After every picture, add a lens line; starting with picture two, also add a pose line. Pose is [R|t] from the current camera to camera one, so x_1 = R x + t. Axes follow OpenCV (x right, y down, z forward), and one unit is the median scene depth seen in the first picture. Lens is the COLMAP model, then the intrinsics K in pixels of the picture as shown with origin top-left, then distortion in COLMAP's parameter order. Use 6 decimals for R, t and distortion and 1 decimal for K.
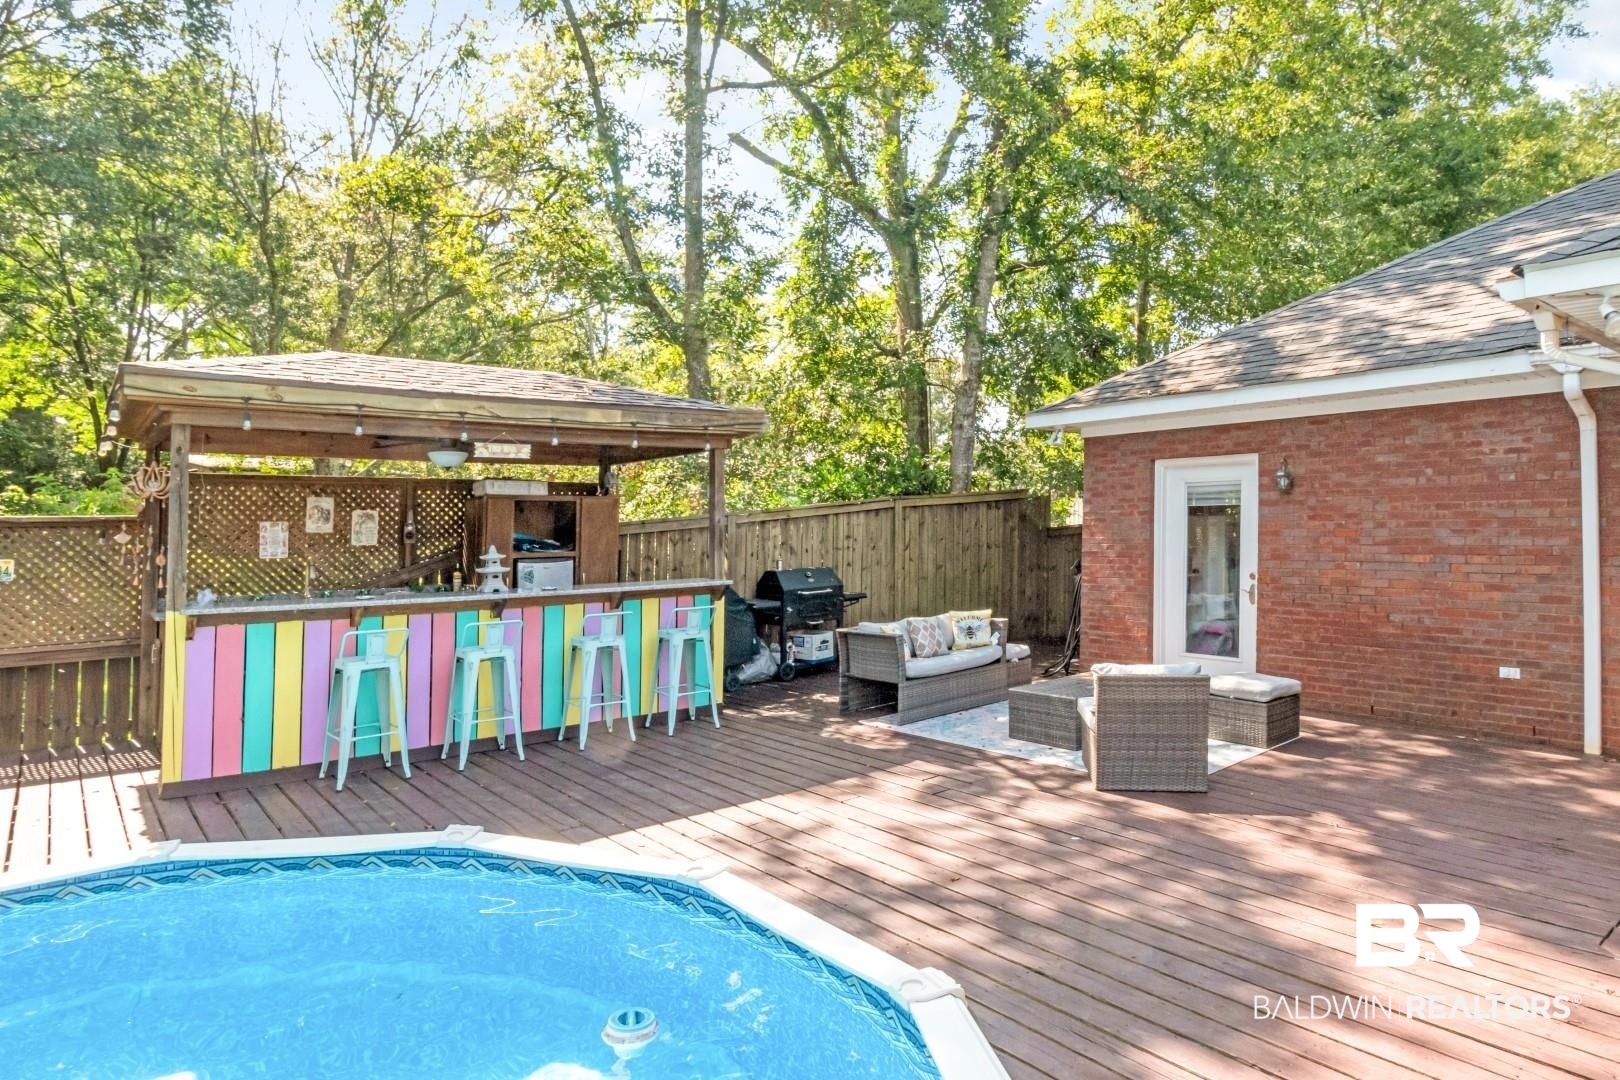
lens RADIAL K [[913.4, 0, 825.0], [0, 913.4, 534.4], [0, 0, 1]] dist [-0.003789, 0.002156]
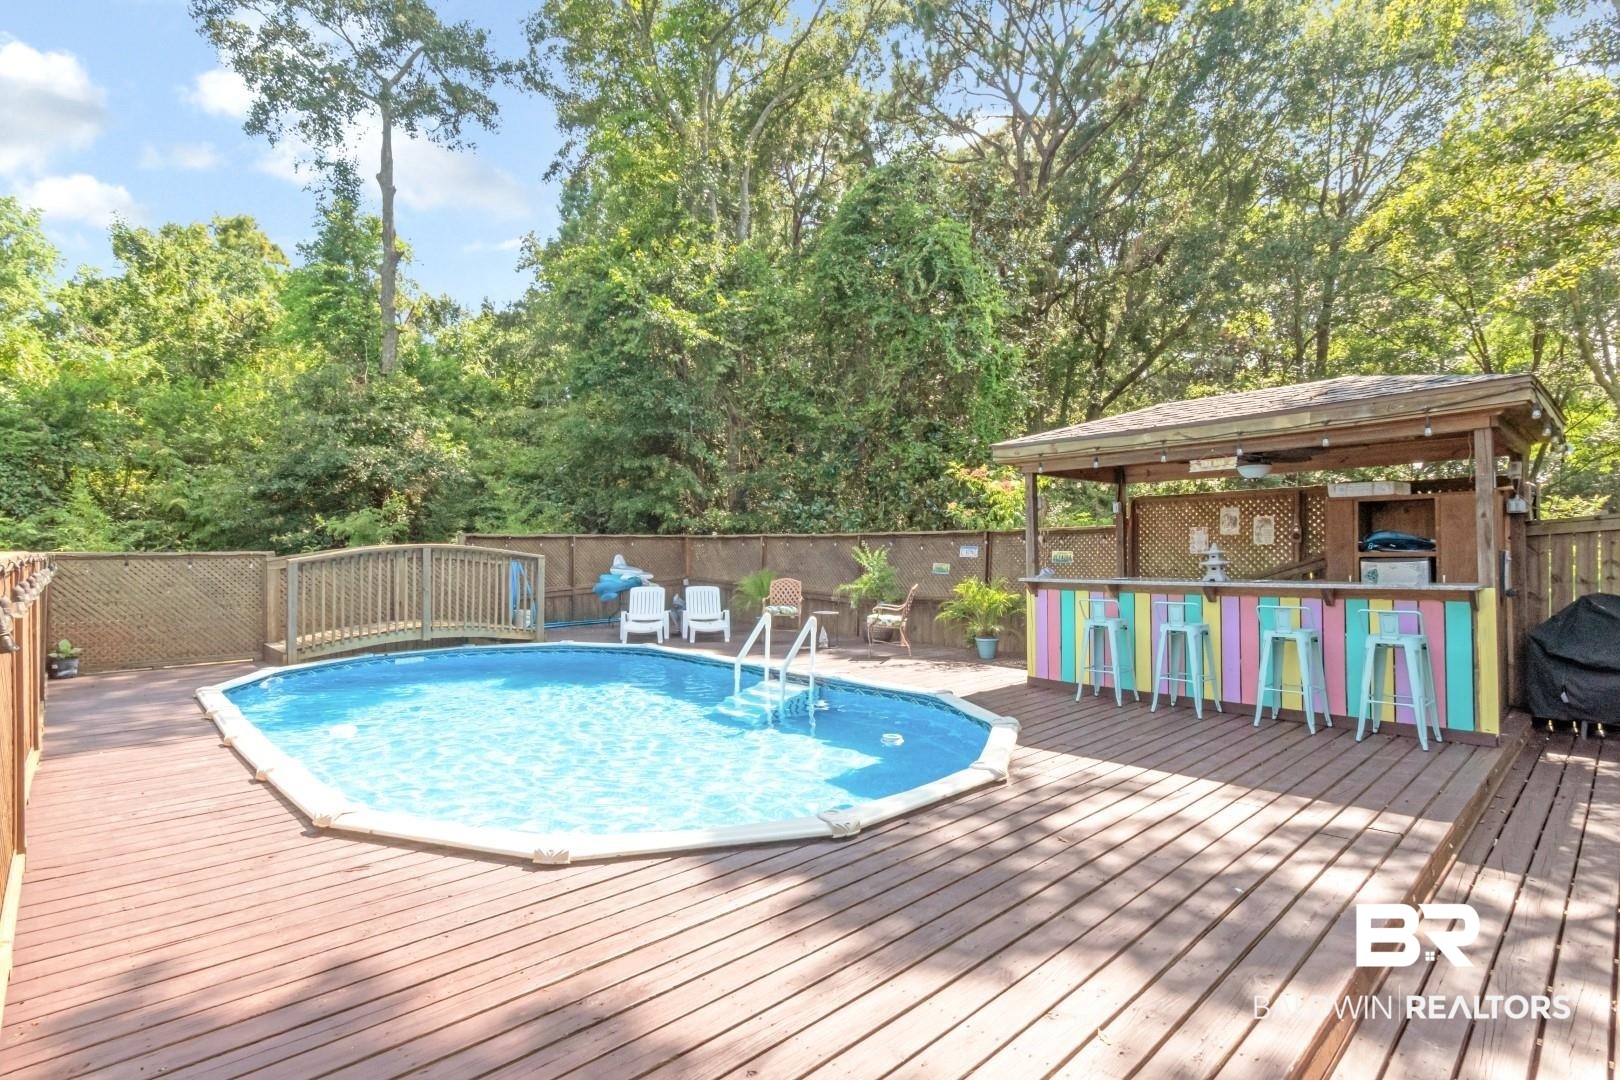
lens RADIAL K [[818.5, 0, 812.8], [0, 818.5, 537.0], [0, 0, 1]] dist [-0.000301, -0.001186]
pose [[0.079635, -0.007304, -0.996797, 0.663705], [-0.000960, 0.999972, -0.007404, 0.012580], [0.996824, 0.001546, 0.079626, 0.366589]]
